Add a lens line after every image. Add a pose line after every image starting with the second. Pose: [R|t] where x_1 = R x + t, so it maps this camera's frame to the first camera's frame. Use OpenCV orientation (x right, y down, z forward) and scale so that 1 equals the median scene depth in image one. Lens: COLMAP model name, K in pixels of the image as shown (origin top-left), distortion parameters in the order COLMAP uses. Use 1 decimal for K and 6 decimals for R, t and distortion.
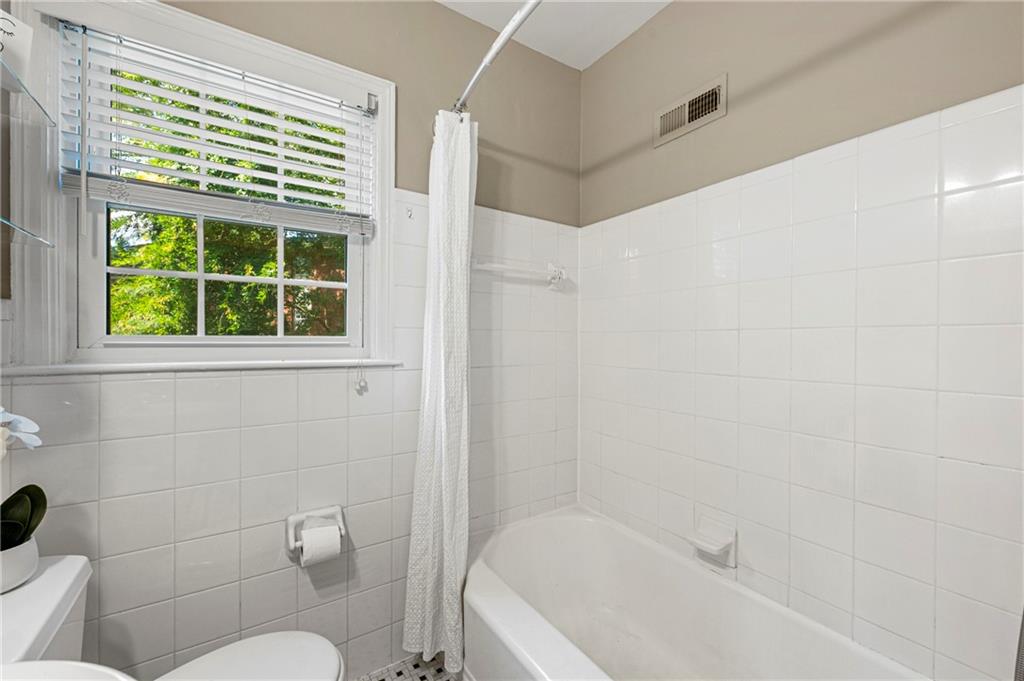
lens RADIAL K [[411.1, 0, 512.0], [0, 411.1, 340.5], [0, 0, 1]] dist [-0.002061, -0.000052]
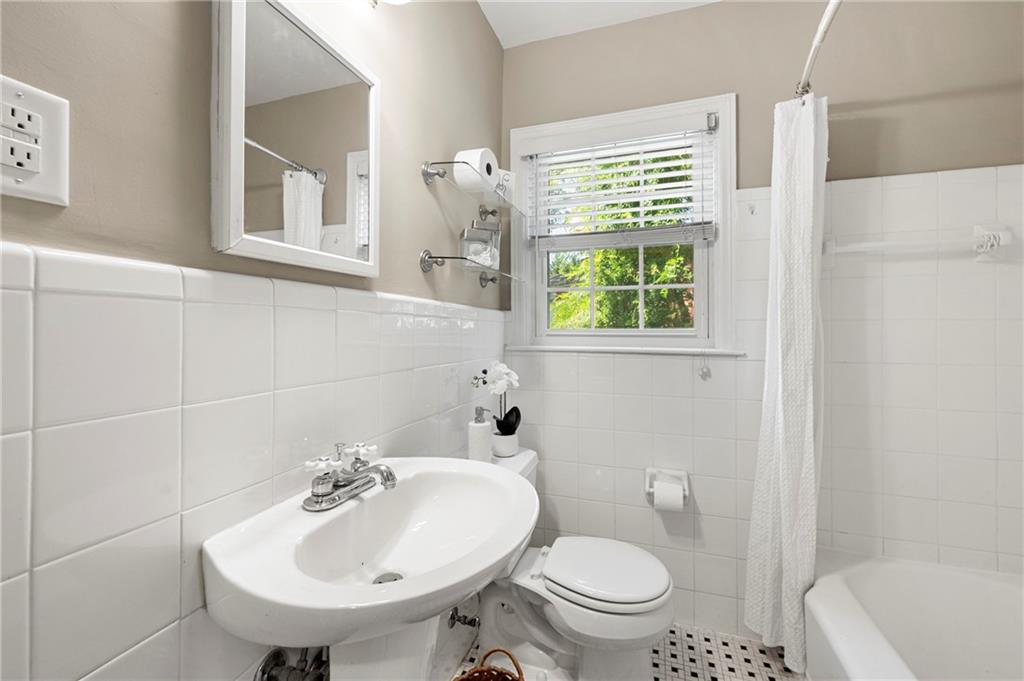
lens RADIAL K [[410.4, 0, 509.1], [0, 410.4, 332.5], [0, 0, 1]] dist [-0.000473, 0.000048]
pose [[0.608902, 0.001436, -0.793244, 0.212484], [0.002111, 0.999992, 0.003430, -0.004722], [0.793243, -0.003763, 0.608894, -0.128034]]
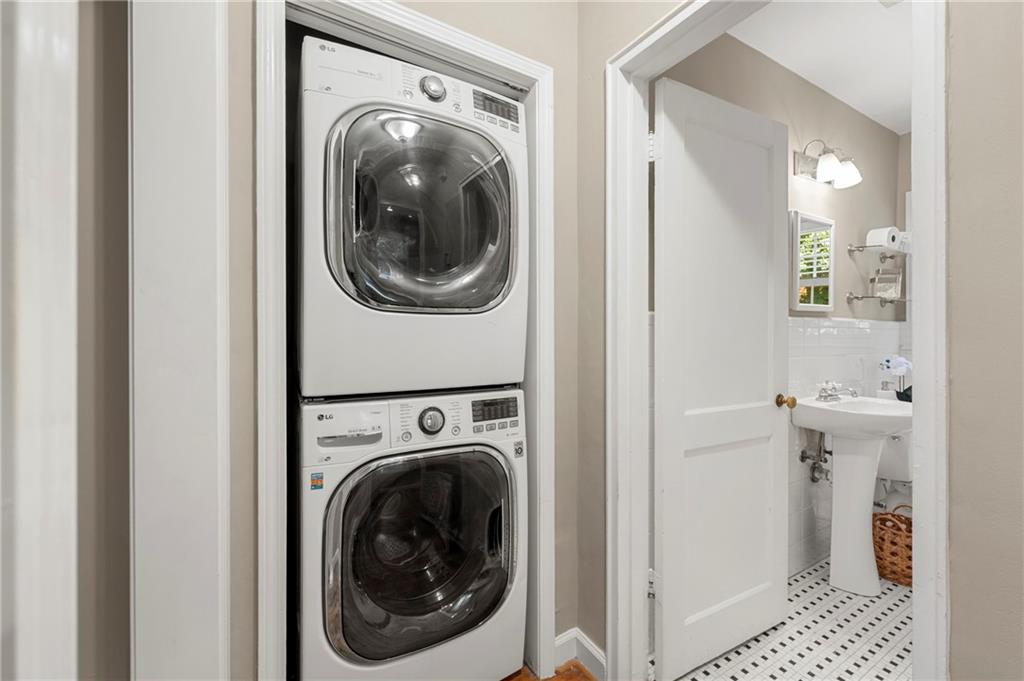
lens RADIAL K [[413.2, 0, 513.7], [0, 413.2, 348.3], [0, 0, 1]] dist [-0.000482, 0.000141]
pose [[-0.051968, 0.013568, -0.998557, 1.154619], [0.008760, 0.999875, 0.013130, 0.011296], [0.998610, -0.008065, -0.052080, -1.019530]]
